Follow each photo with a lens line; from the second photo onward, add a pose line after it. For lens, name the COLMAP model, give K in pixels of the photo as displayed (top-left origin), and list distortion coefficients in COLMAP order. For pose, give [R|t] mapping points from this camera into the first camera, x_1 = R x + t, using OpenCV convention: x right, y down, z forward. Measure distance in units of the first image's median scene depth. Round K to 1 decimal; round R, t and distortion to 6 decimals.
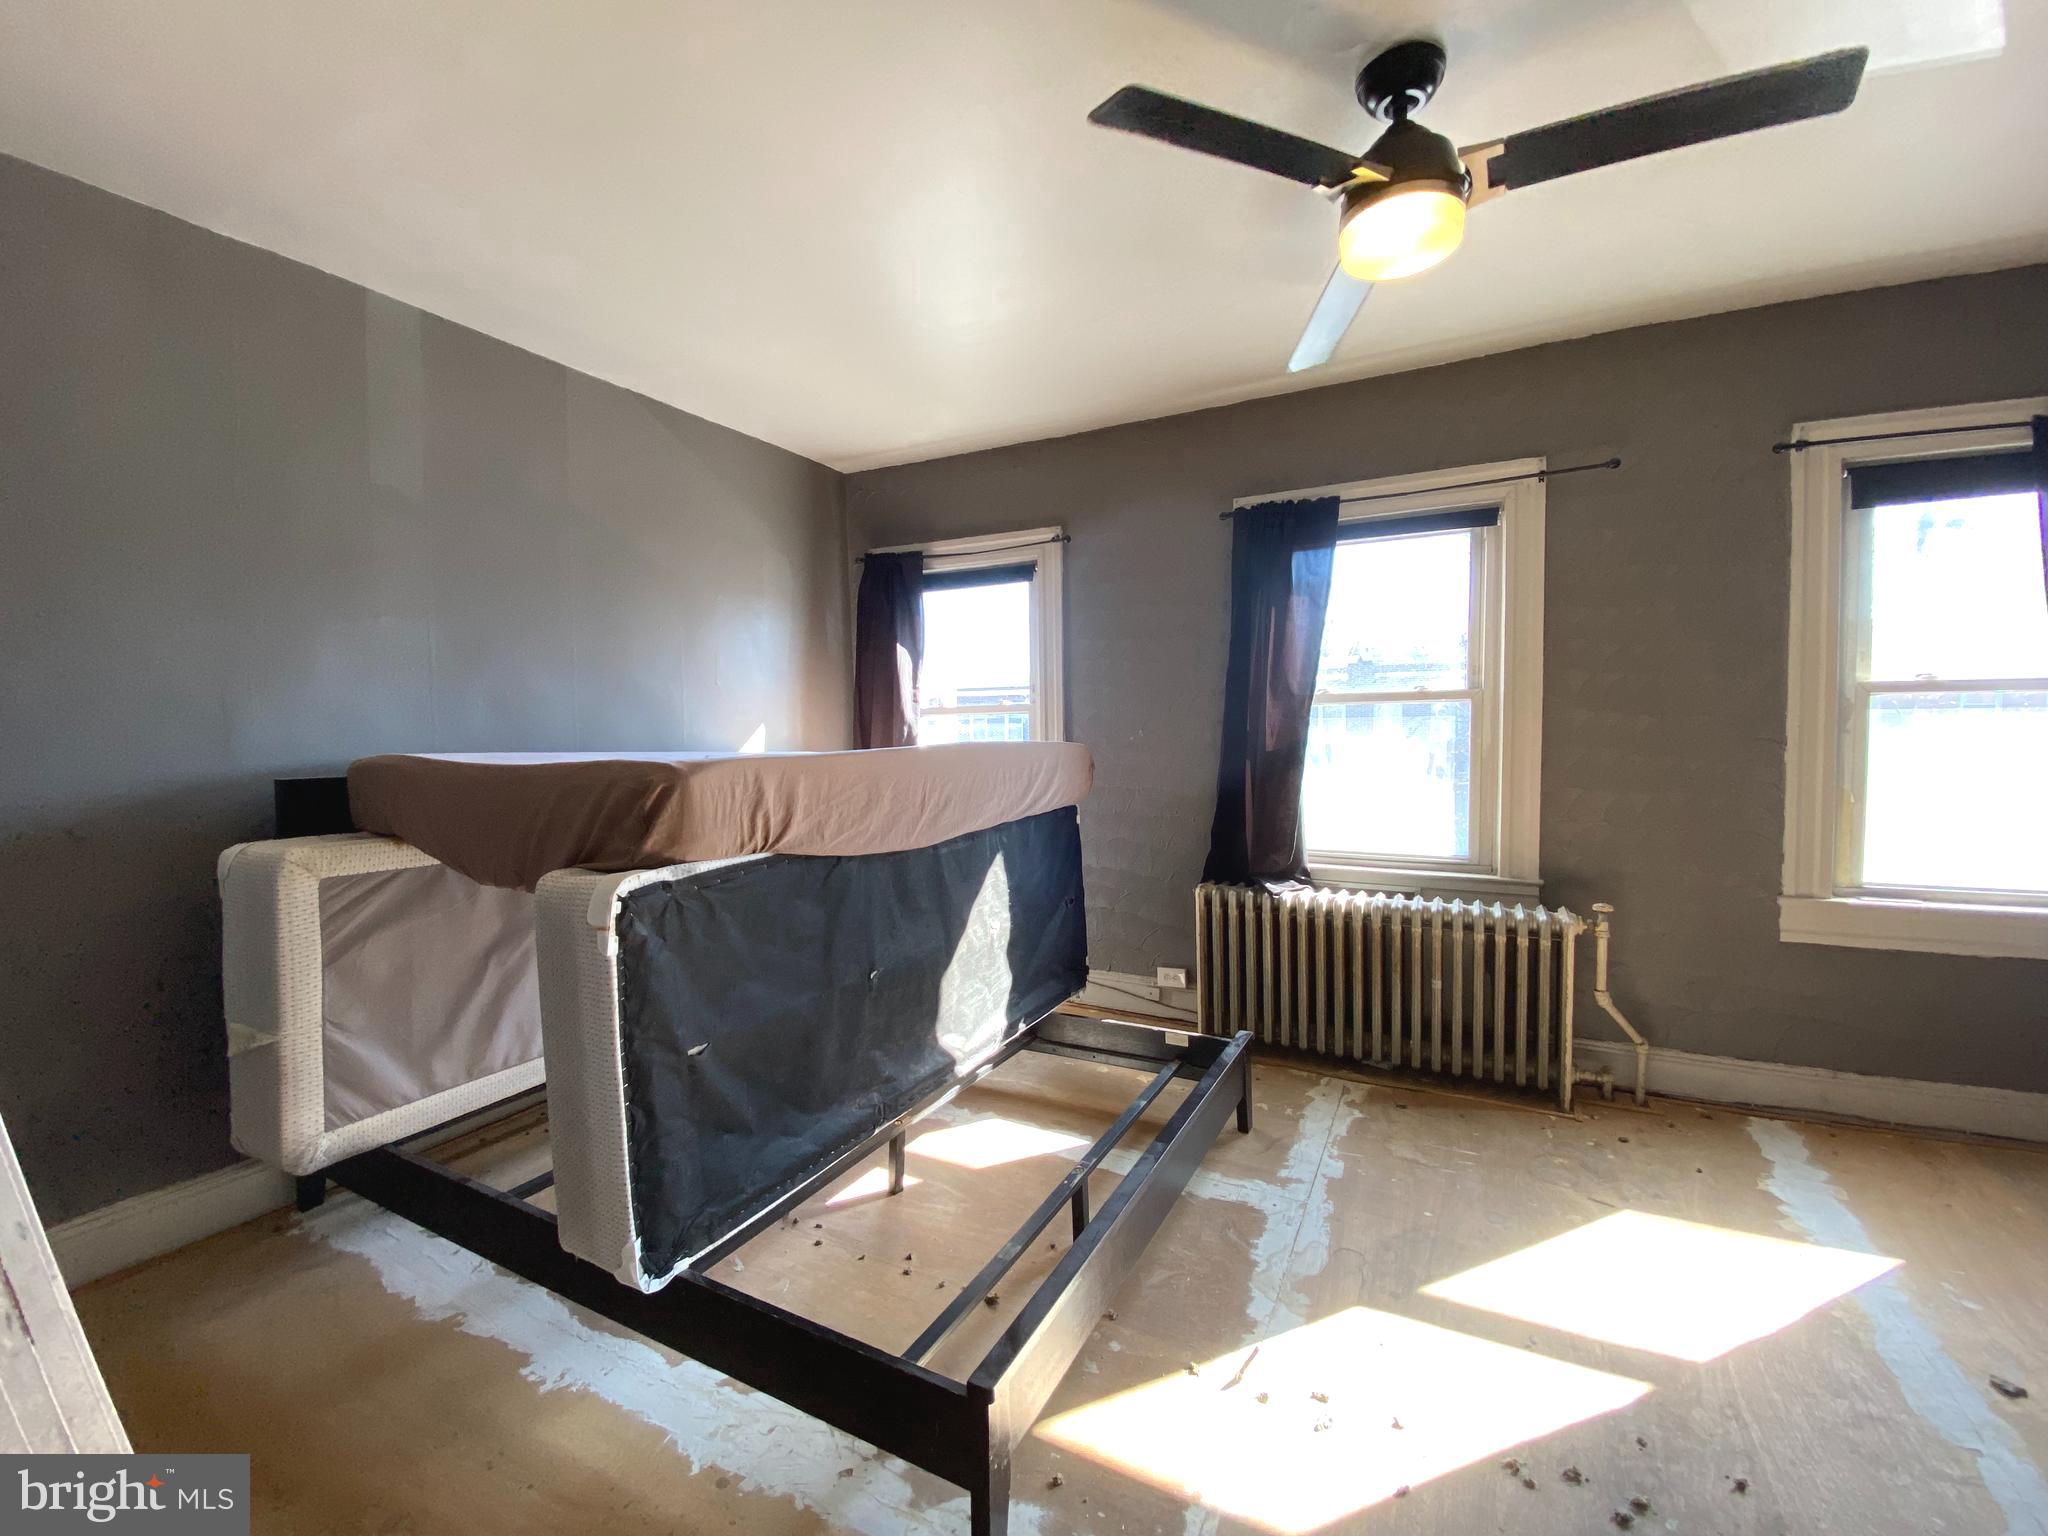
lens RADIAL K [[829.2, 0, 1026.9], [0, 829.2, 772.3], [0, 0, 1]] dist [0.007591, -0.013046]
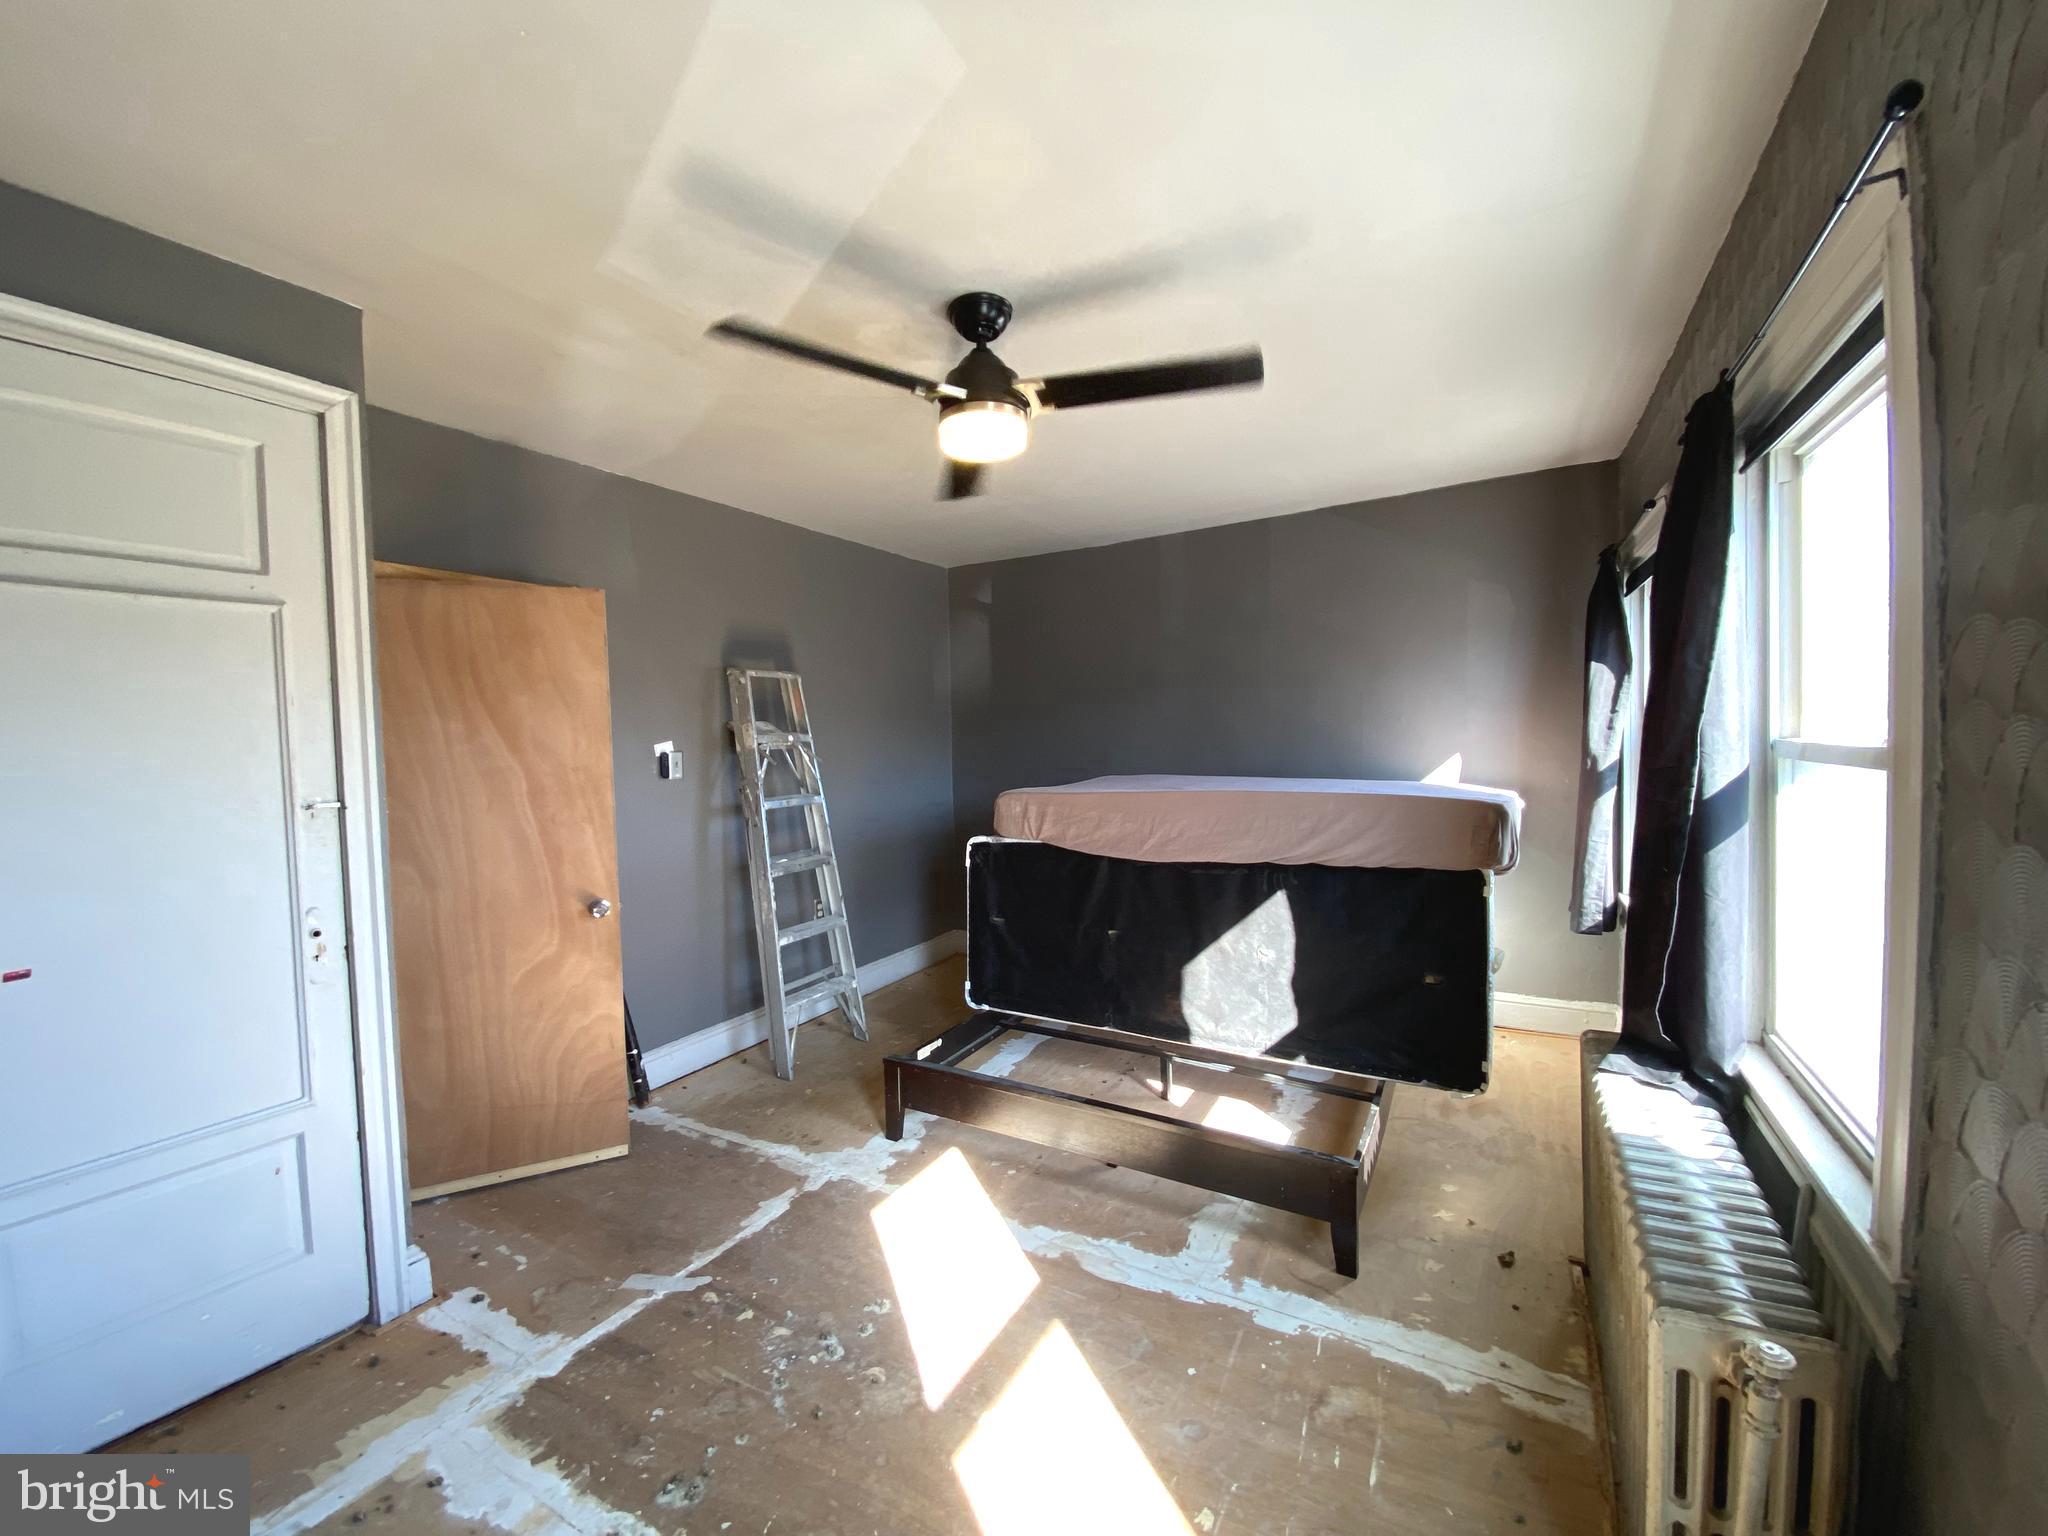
lens RADIAL K [[829.2, 0, 1022.4], [0, 829.2, 765.6], [0, 0, 1]] dist [0.007591, -0.013046]
pose [[-0.036407, 0.055995, -0.997767, 1.066701], [-0.022171, 0.998138, 0.056824, -0.124211], [0.999091, 0.024191, -0.035098, 0.669885]]
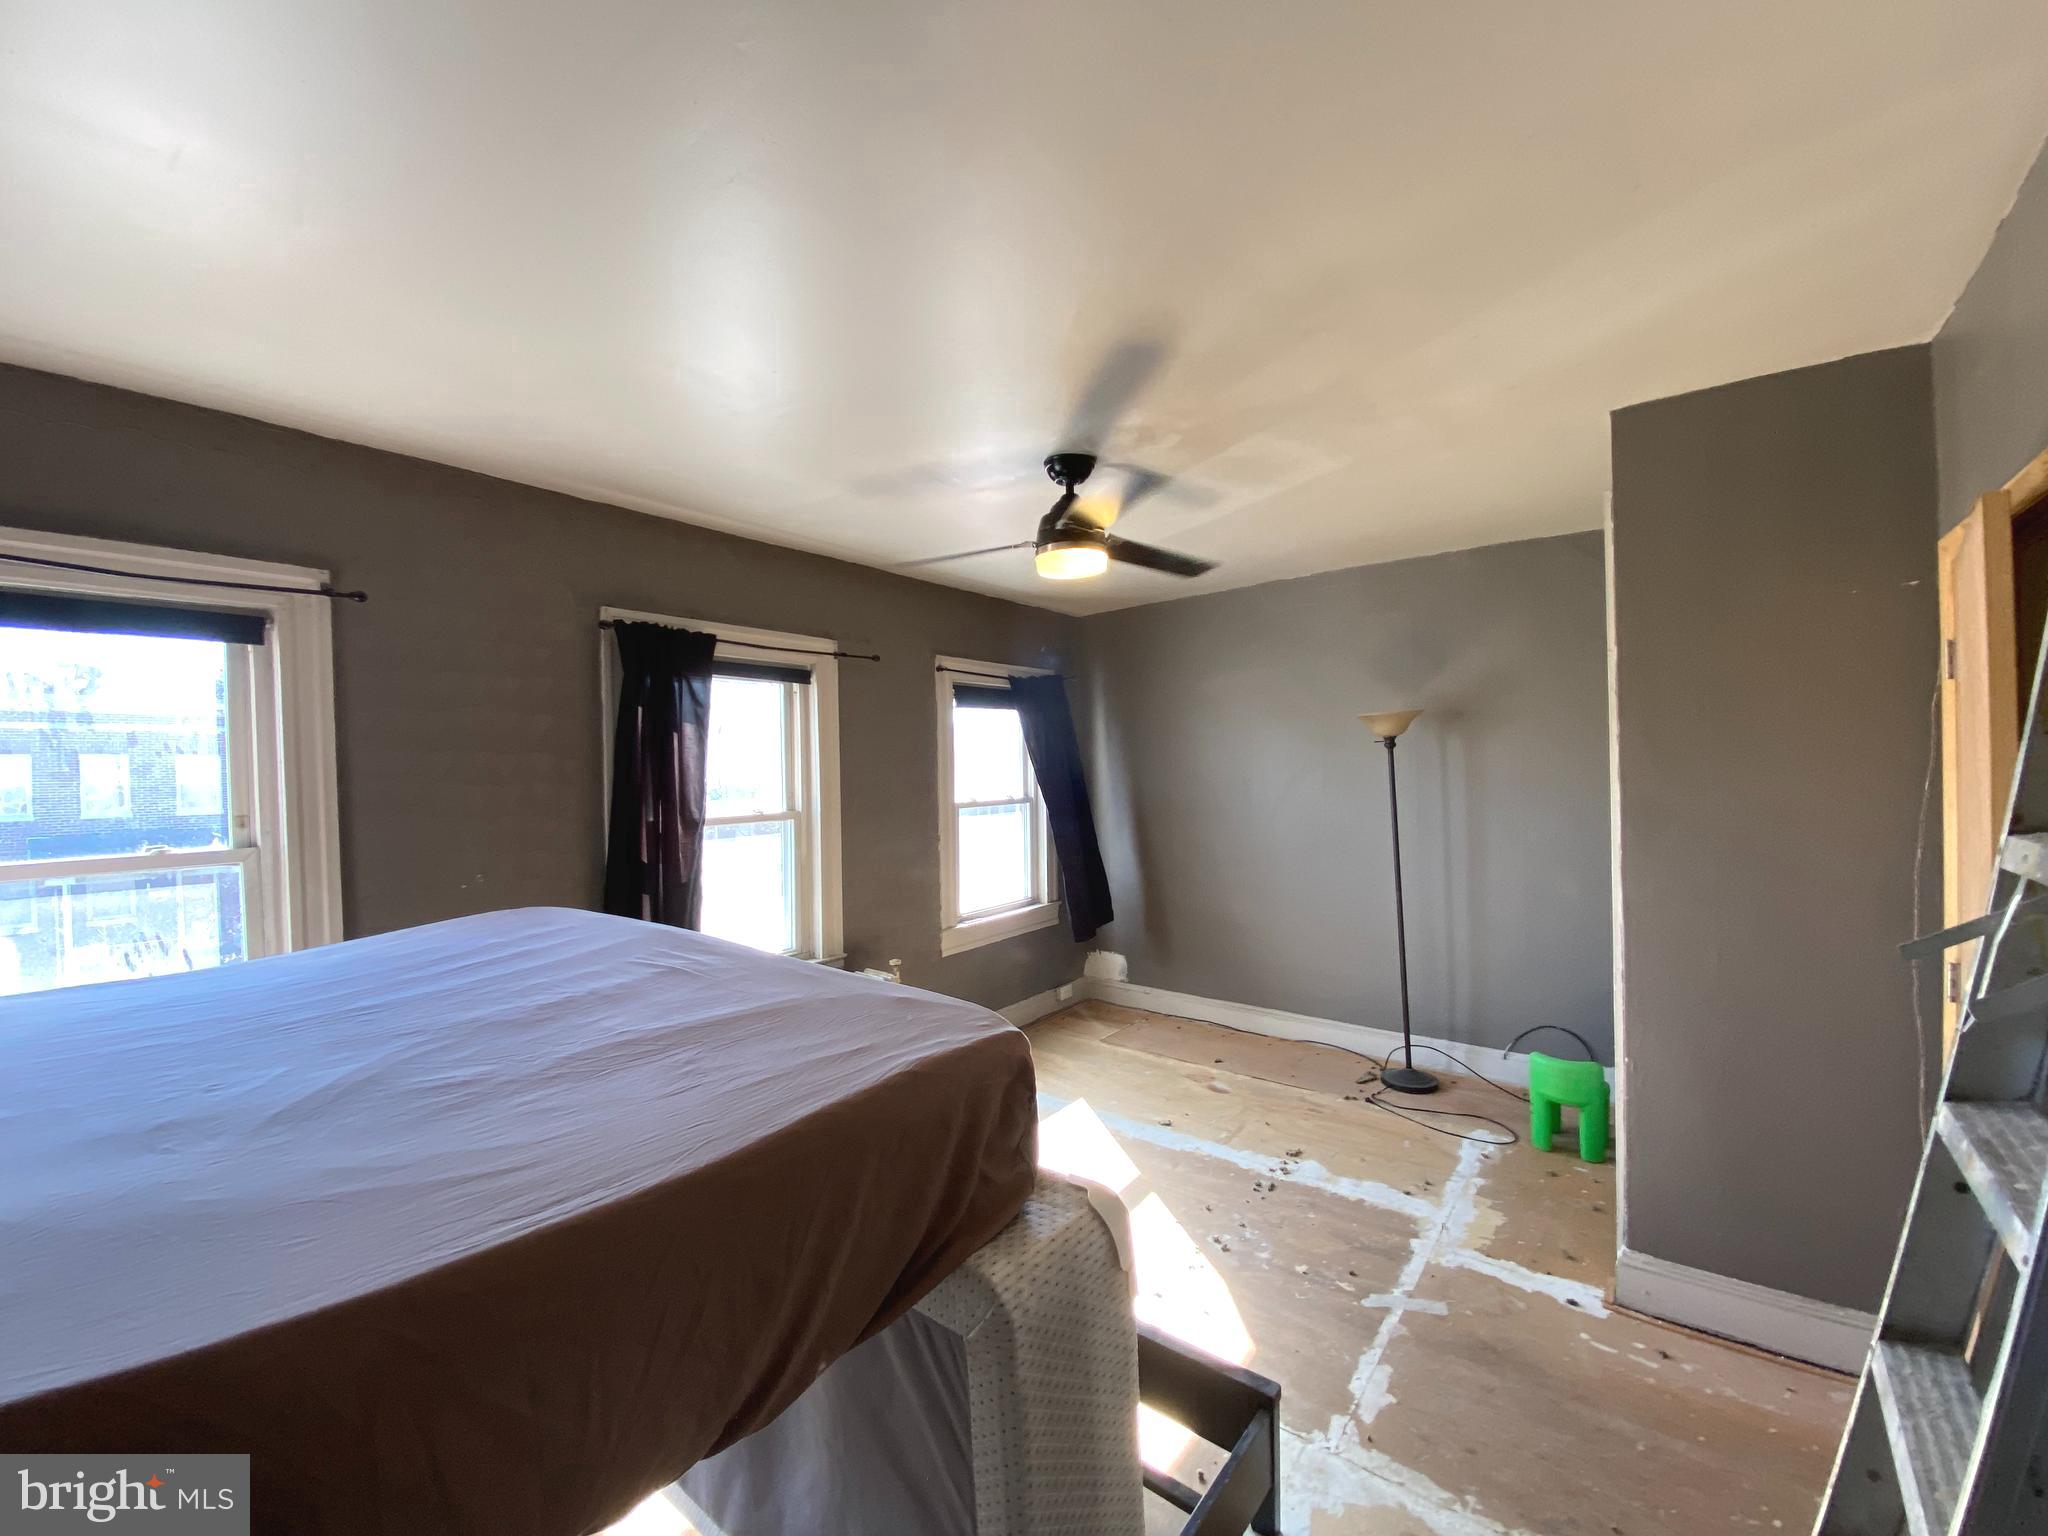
lens RADIAL K [[829.2, 0, 1023.6], [0, 829.2, 757.4], [0, 0, 1]] dist [0.007591, -0.013046]
pose [[0.177220, 0.017747, 0.984011, -0.699089], [0.062313, 0.997629, -0.029215, -0.137943], [-0.982197, 0.066494, 0.175694, 0.500896]]
